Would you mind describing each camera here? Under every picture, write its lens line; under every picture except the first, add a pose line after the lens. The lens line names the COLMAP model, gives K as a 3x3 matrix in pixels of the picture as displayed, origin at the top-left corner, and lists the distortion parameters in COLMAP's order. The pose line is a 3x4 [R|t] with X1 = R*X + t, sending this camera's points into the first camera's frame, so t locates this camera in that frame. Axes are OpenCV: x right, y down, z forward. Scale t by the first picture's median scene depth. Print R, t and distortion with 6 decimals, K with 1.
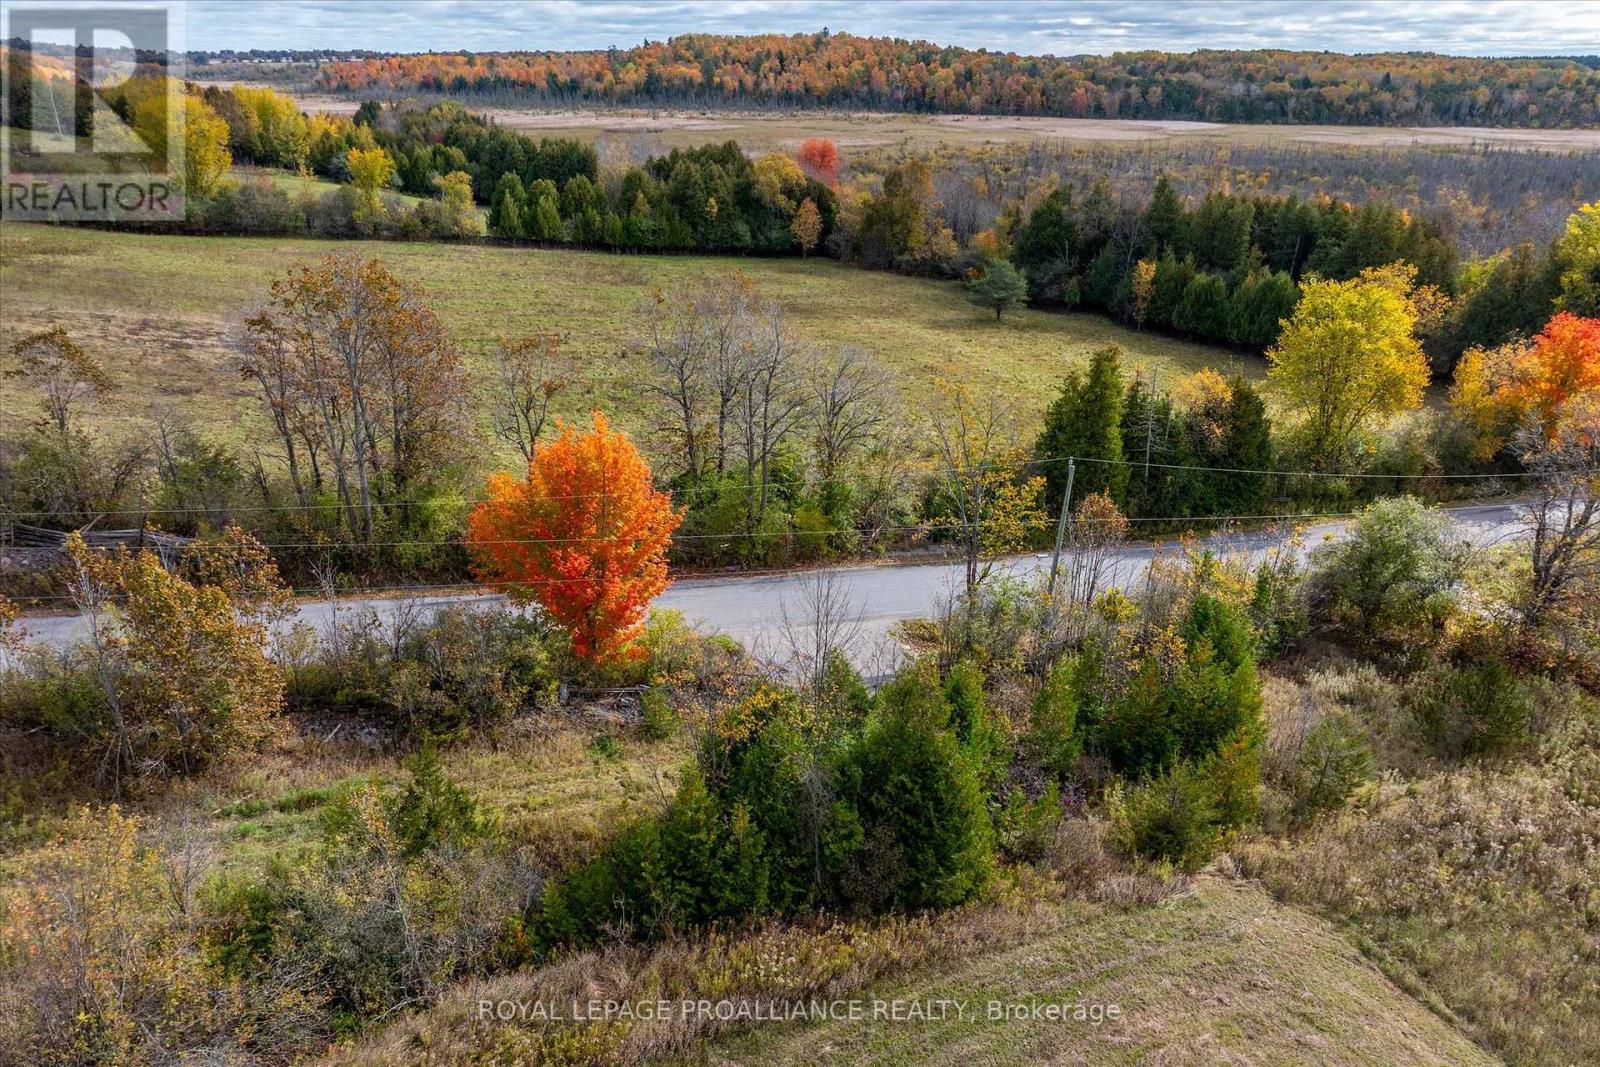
lens RADIAL K [[1134.8, 0, 801.5], [0, 1134.8, 589.3], [0, 0, 1]] dist [-0.049798, 0.018007]
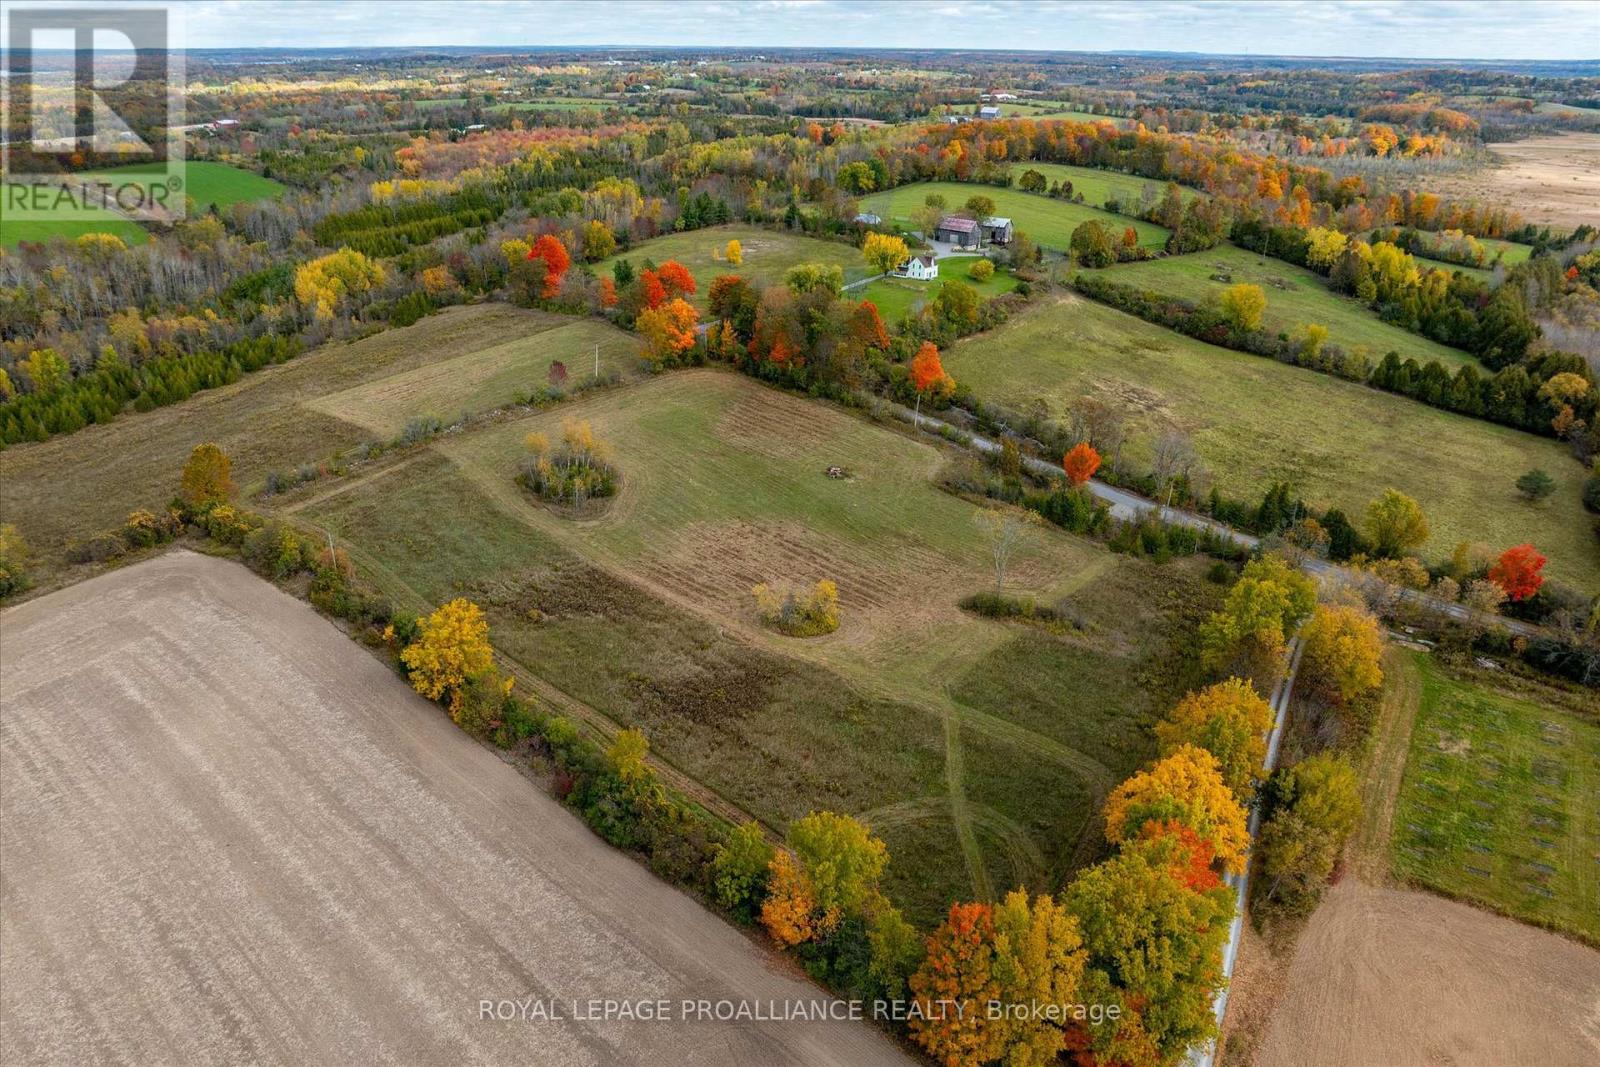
lens RADIAL K [[1149.5, 0, 801.7], [0, 1149.5, 549.6], [0, 0, 1]] dist [-0.039222, 0.000269]
pose [[0.456505, 0.356335, -0.815248, 0.262844], [-0.386246, 0.904820, 0.179204, -0.010372], [0.801509, 0.233079, 0.550688, -0.203514]]
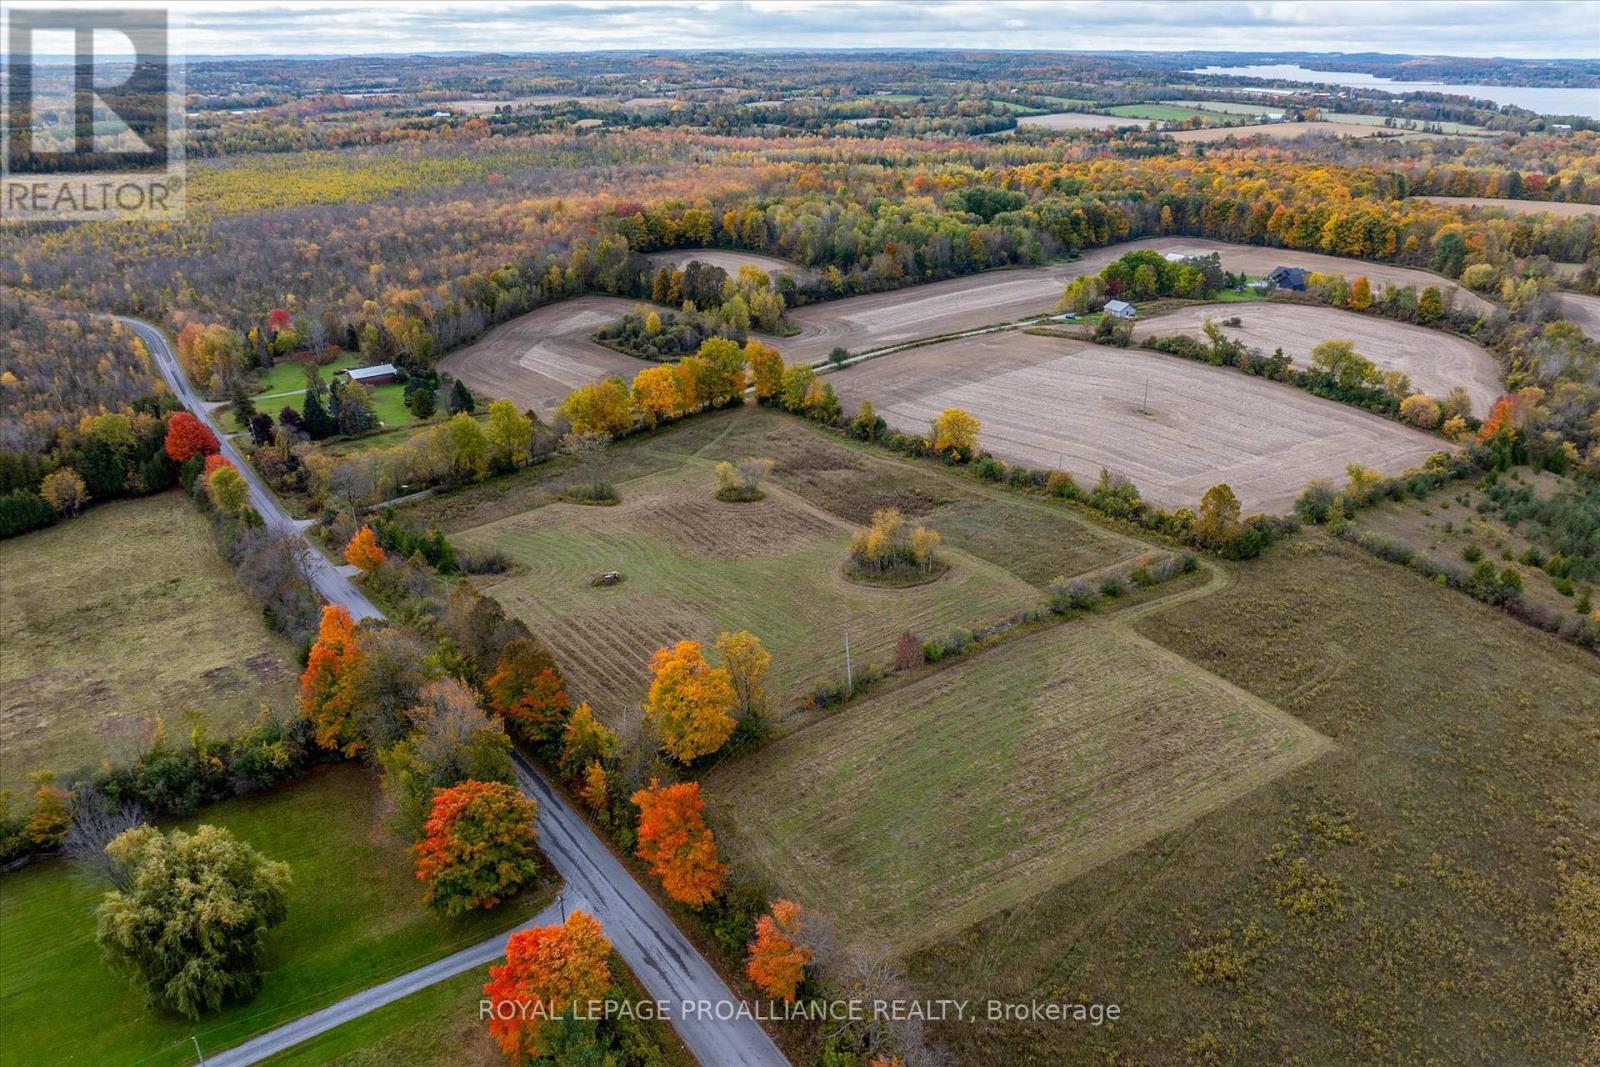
lens RADIAL K [[1134.8, 0, 801.5], [0, 1134.8, 589.3], [0, 0, 1]] dist [-0.049798, 0.018007]
pose [[-0.215535, -0.432842, 0.875324, -0.360755], [0.419443, 0.768449, 0.483274, -0.108922], [-0.881823, 0.471311, 0.015925, -0.048500]]
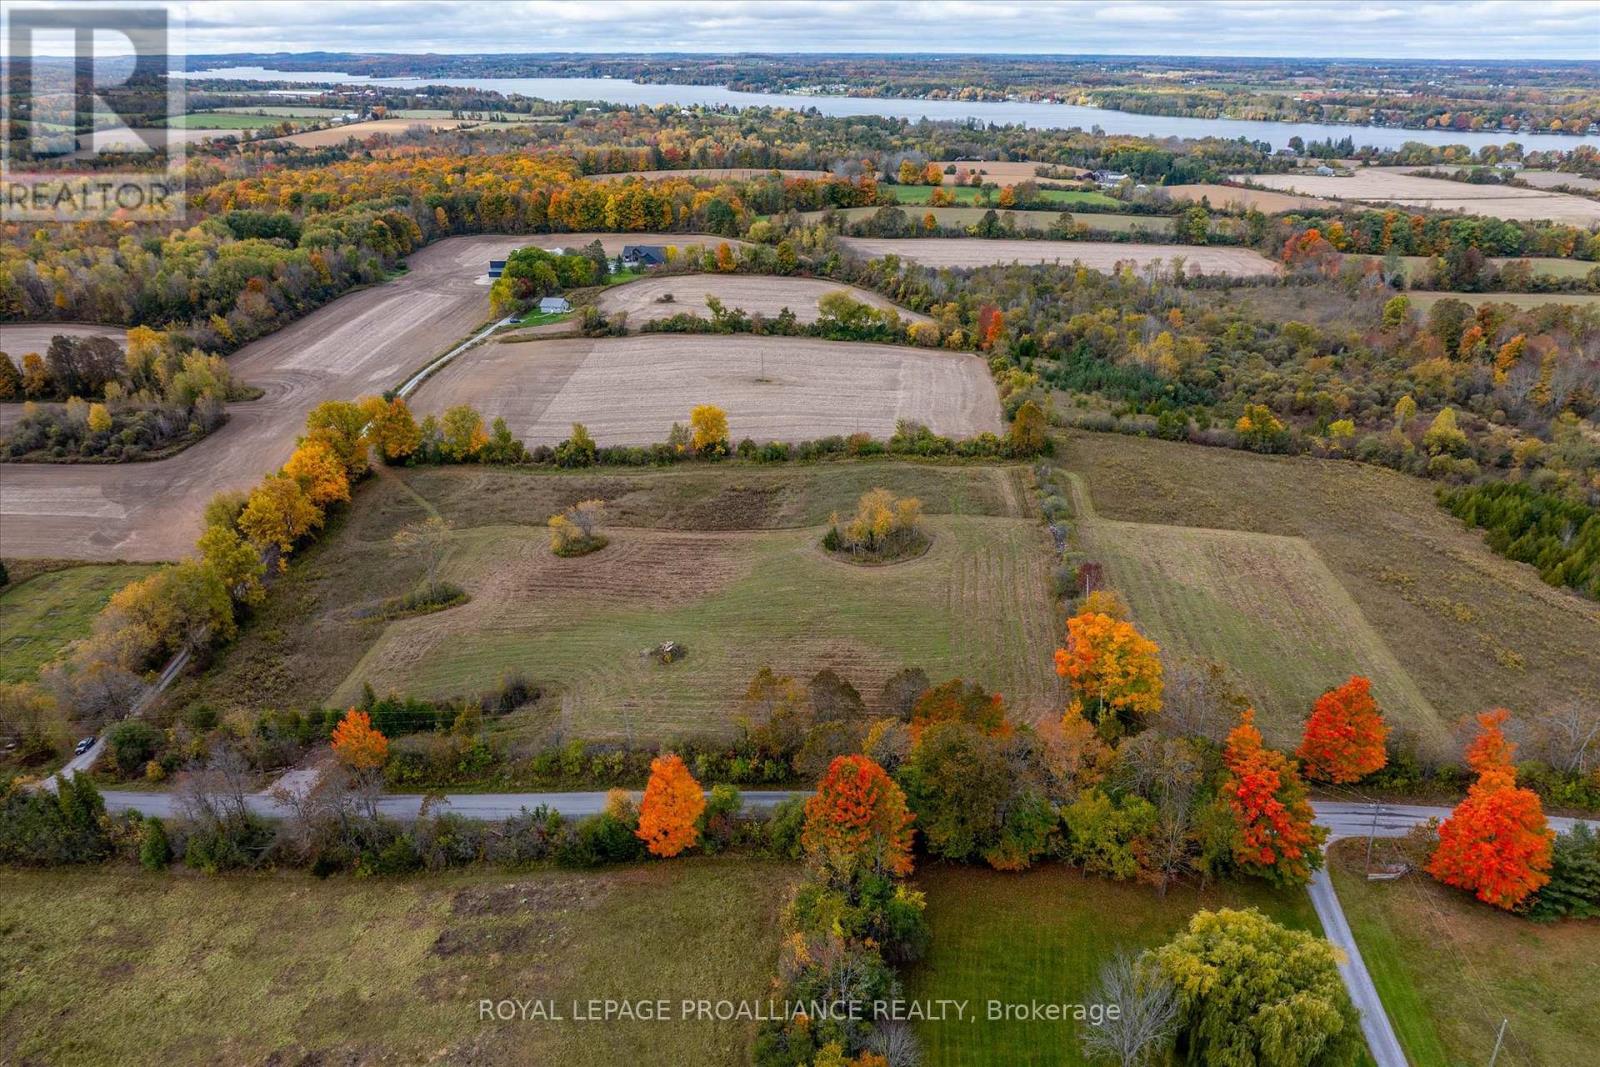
lens RADIAL K [[1134.8, 0, 801.5], [0, 1134.8, 589.3], [0, 0, 1]] dist [-0.049798, 0.018007]
pose [[-0.857844, -0.230157, 0.459491, -0.213473], [0.216768, 0.648626, 0.729586, -0.194727], [-0.465957, 0.725473, -0.506529, 0.131564]]
